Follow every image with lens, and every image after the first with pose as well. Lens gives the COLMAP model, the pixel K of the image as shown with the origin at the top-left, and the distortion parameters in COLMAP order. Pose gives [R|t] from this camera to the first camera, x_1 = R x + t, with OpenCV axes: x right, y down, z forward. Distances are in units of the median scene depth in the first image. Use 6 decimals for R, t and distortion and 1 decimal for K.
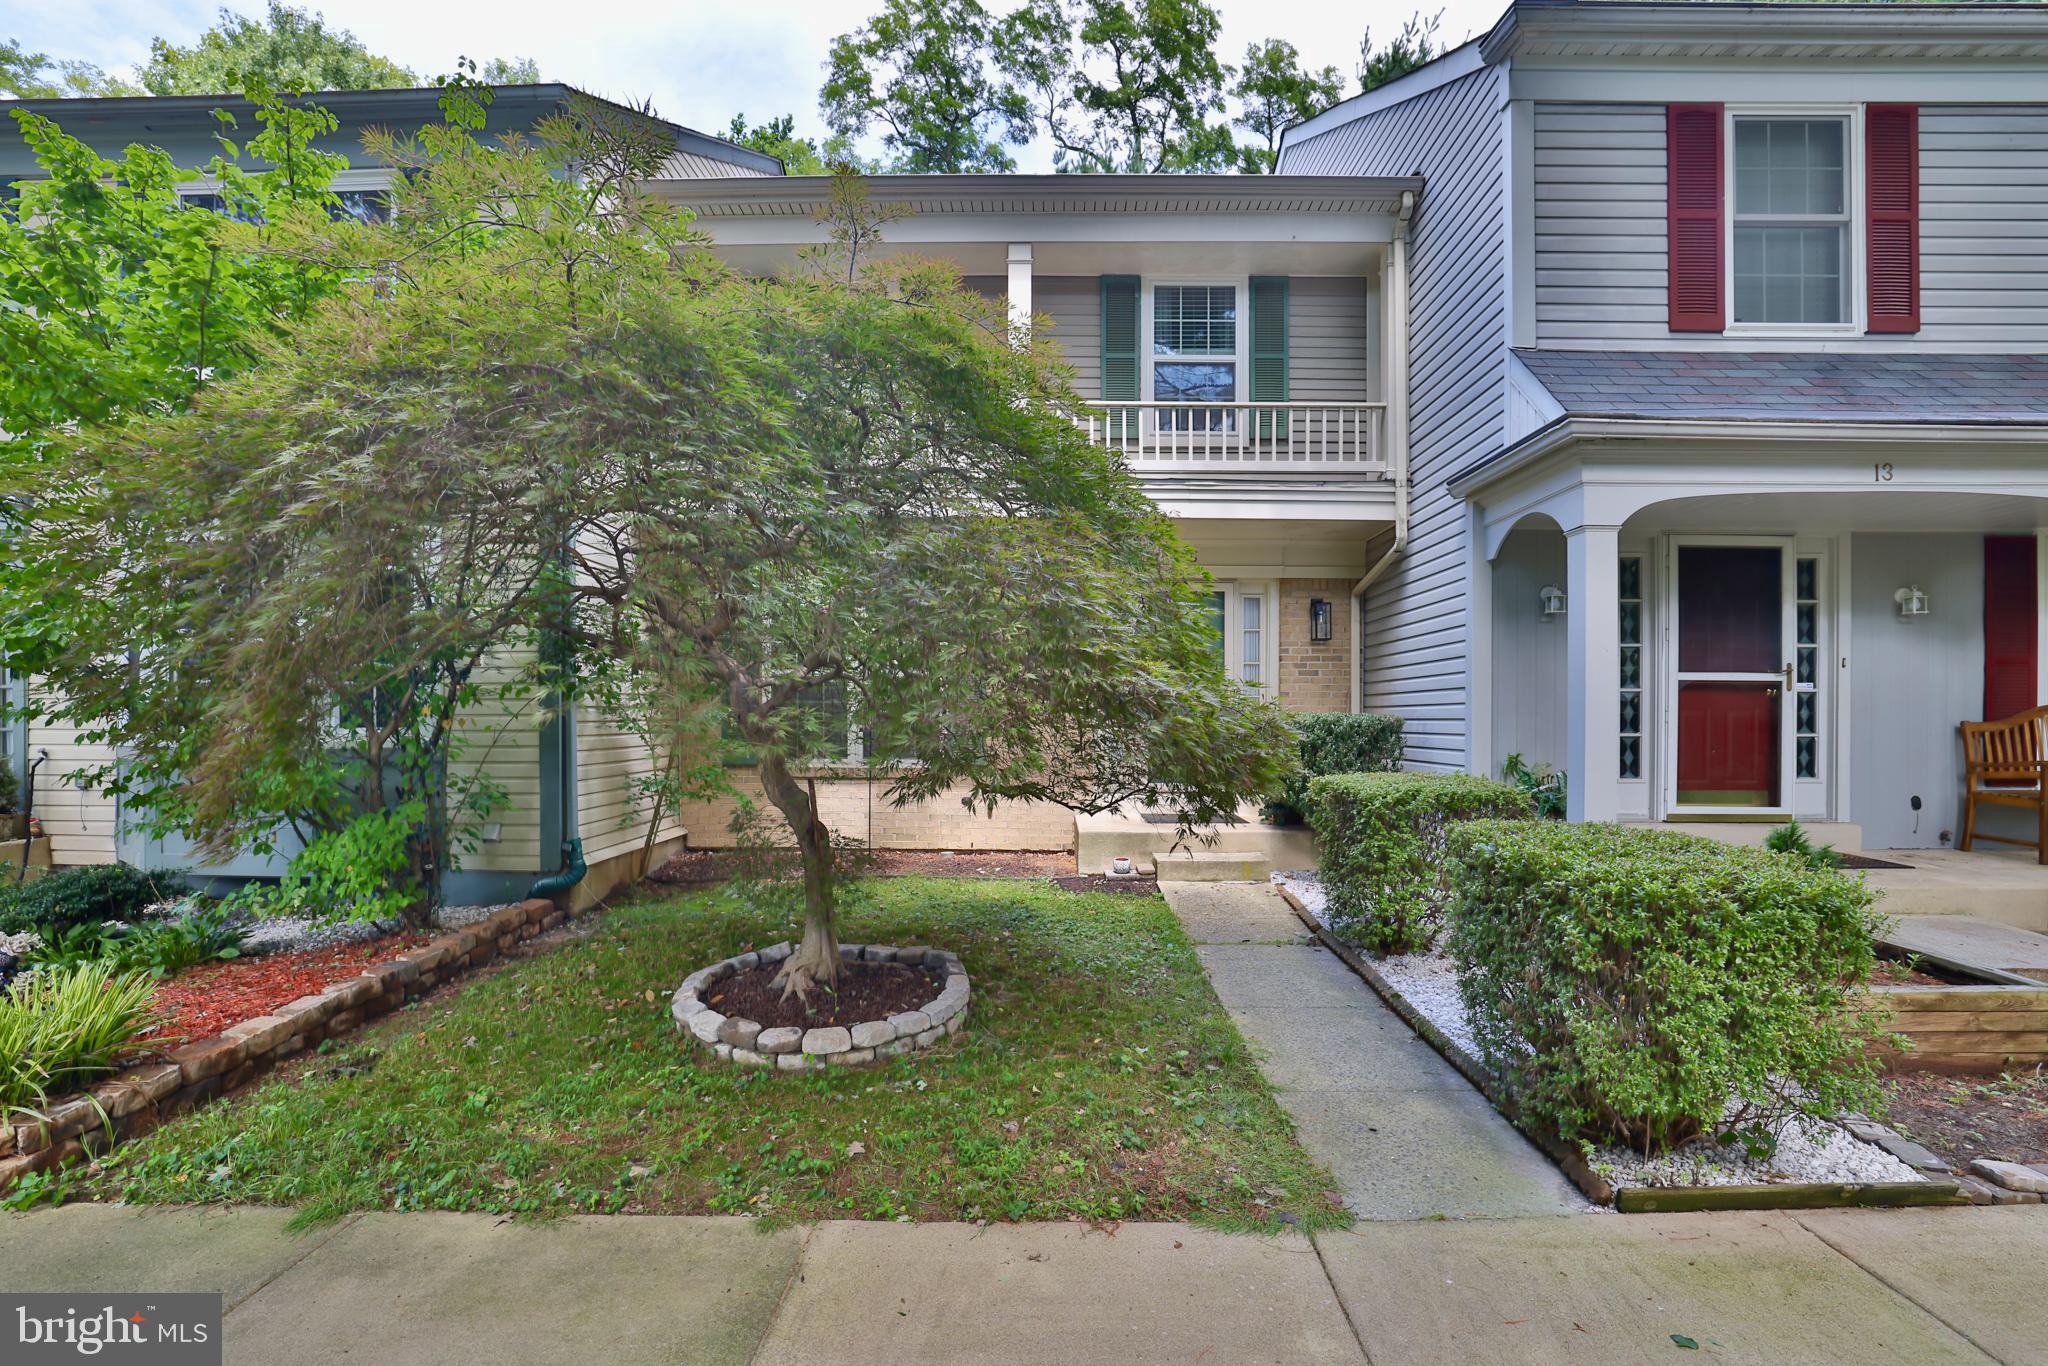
lens RADIAL K [[941.0, 0, 968.1], [0, 941.0, 714.2], [0, 0, 1]] dist [-0.041167, 0.012474]
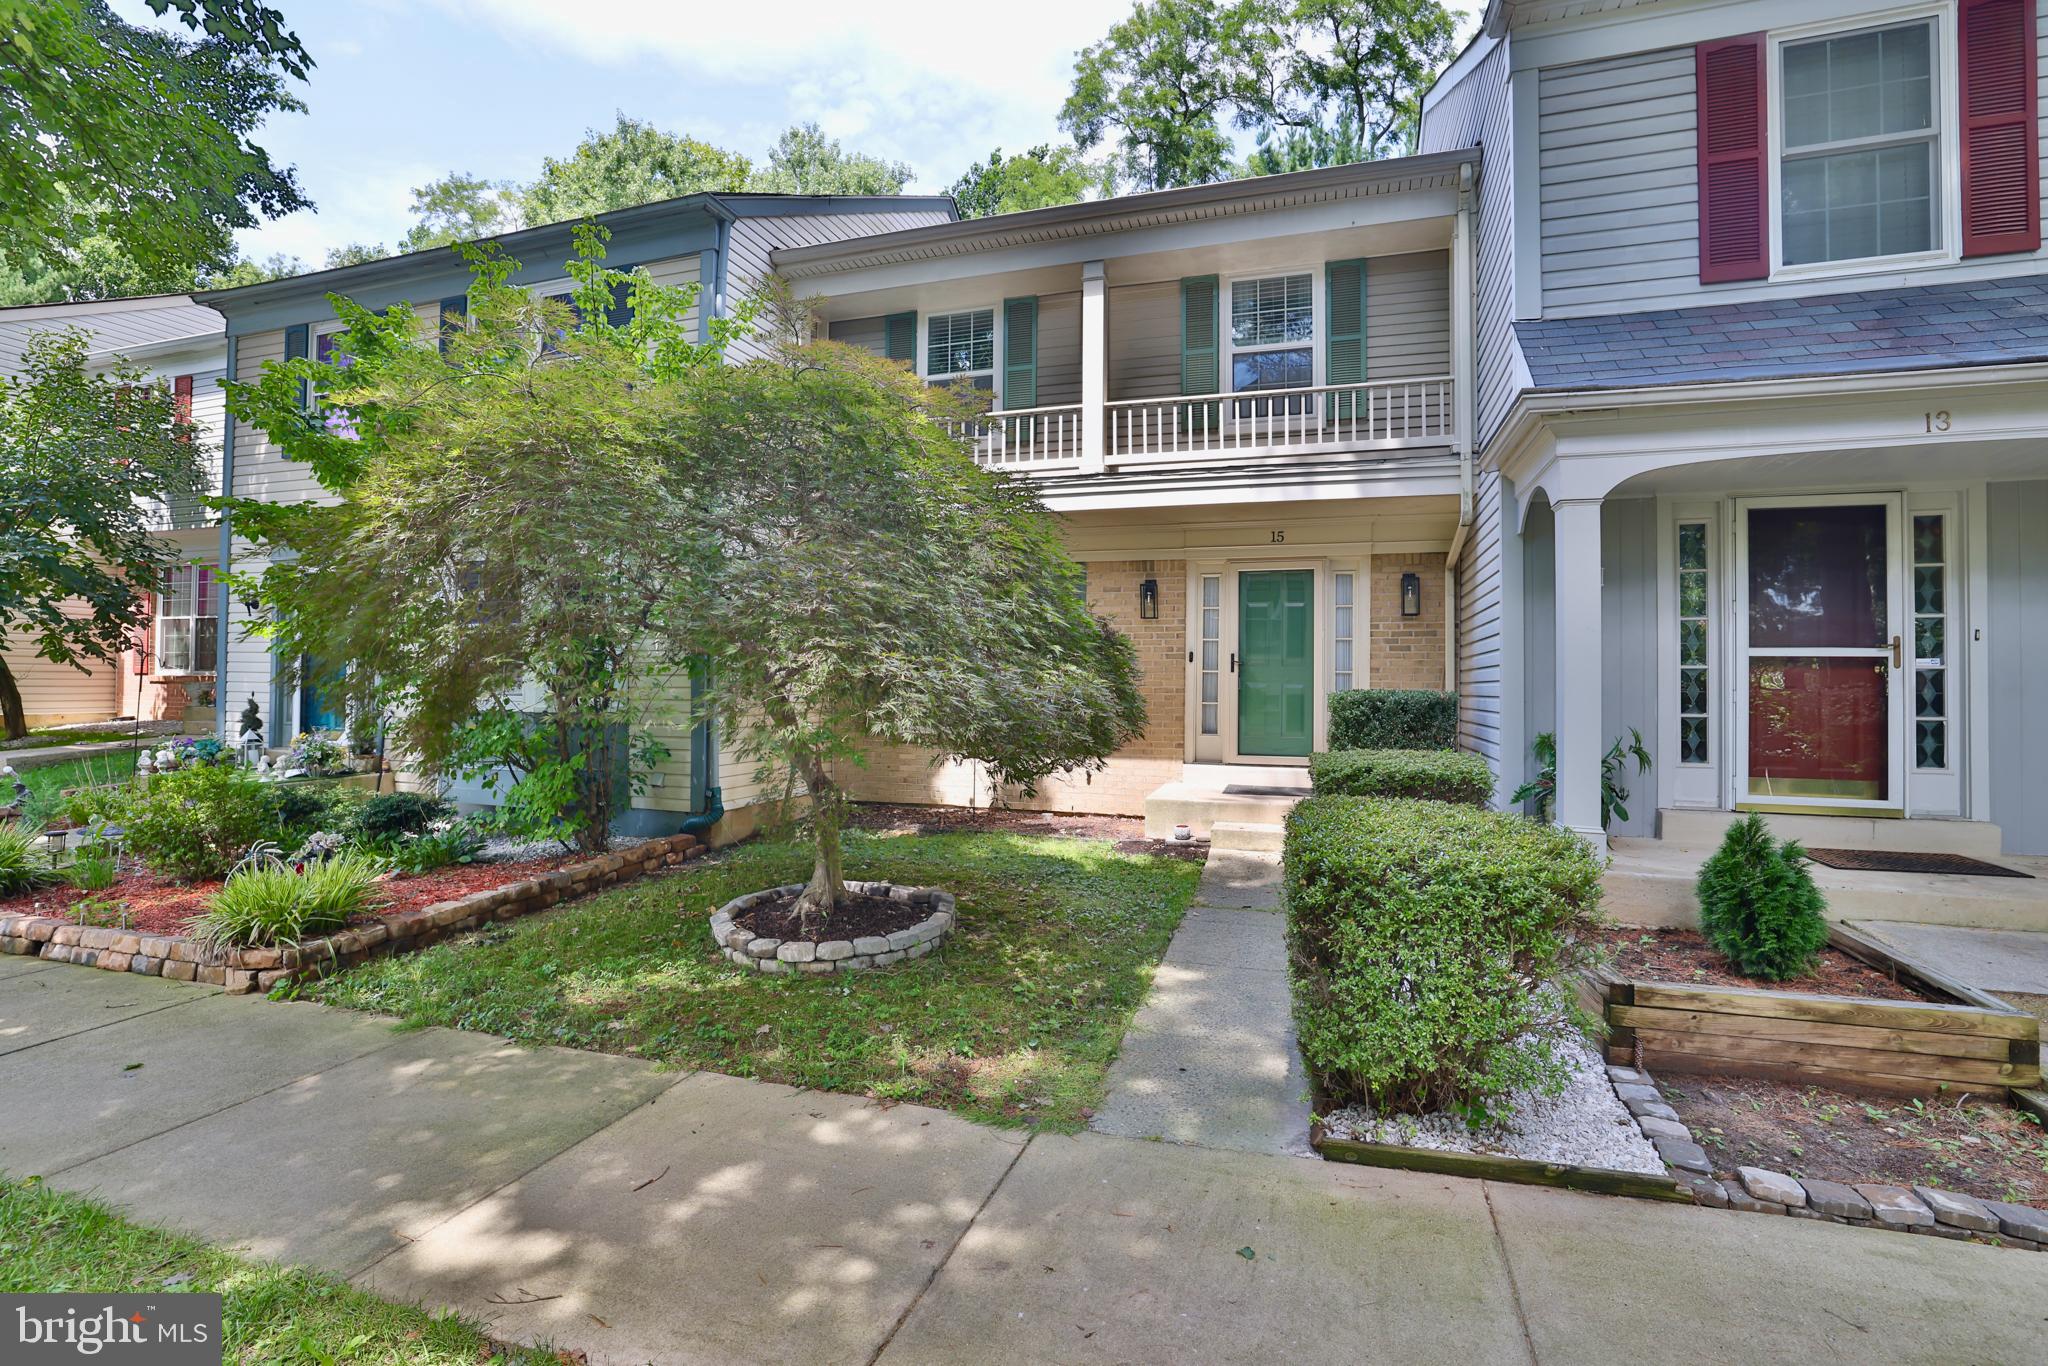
lens RADIAL K [[941.0, 0, 1030.7], [0, 941.0, 657.9], [0, 0, 1]] dist [-0.041167, 0.012474]
pose [[0.955531, -0.004470, -0.294858, 0.387133], [-0.003899, 0.999606, -0.027789, -0.007547], [0.294866, 0.027702, 0.955137, -0.085947]]
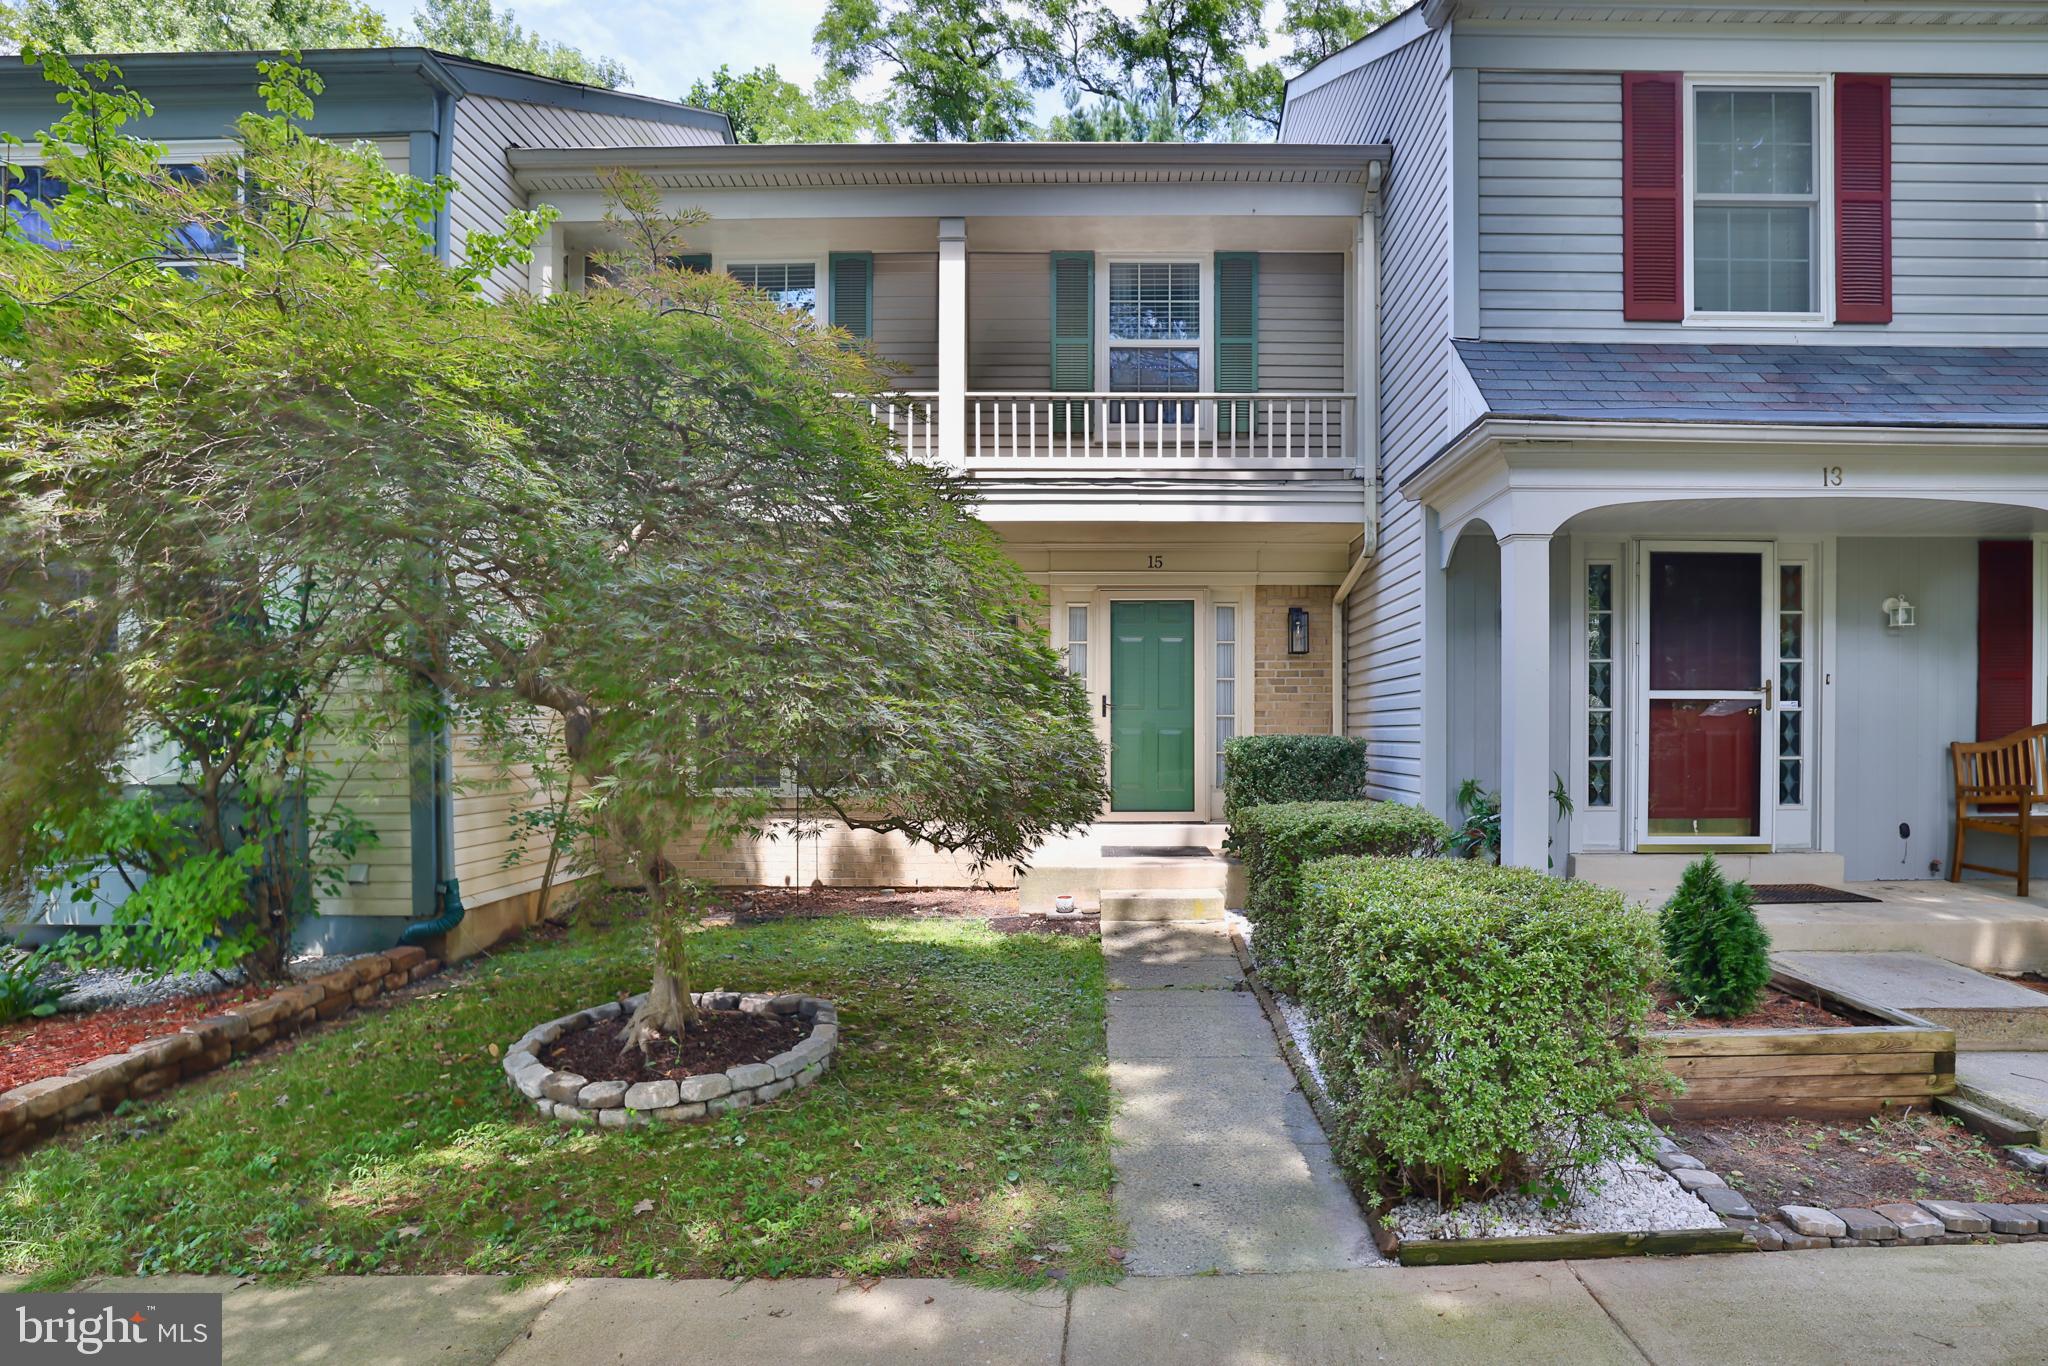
lens RADIAL K [[1078.1, 0, 1050.4], [0, 1078.1, 732.9], [0, 0, 1]] dist [-0.035280, 0.007786]
pose [[0.999852, -0.006928, 0.015745, 0.169307], [0.006853, 0.999965, 0.004845, -0.012905], [-0.015778, -0.004737, 0.999864, -0.057664]]
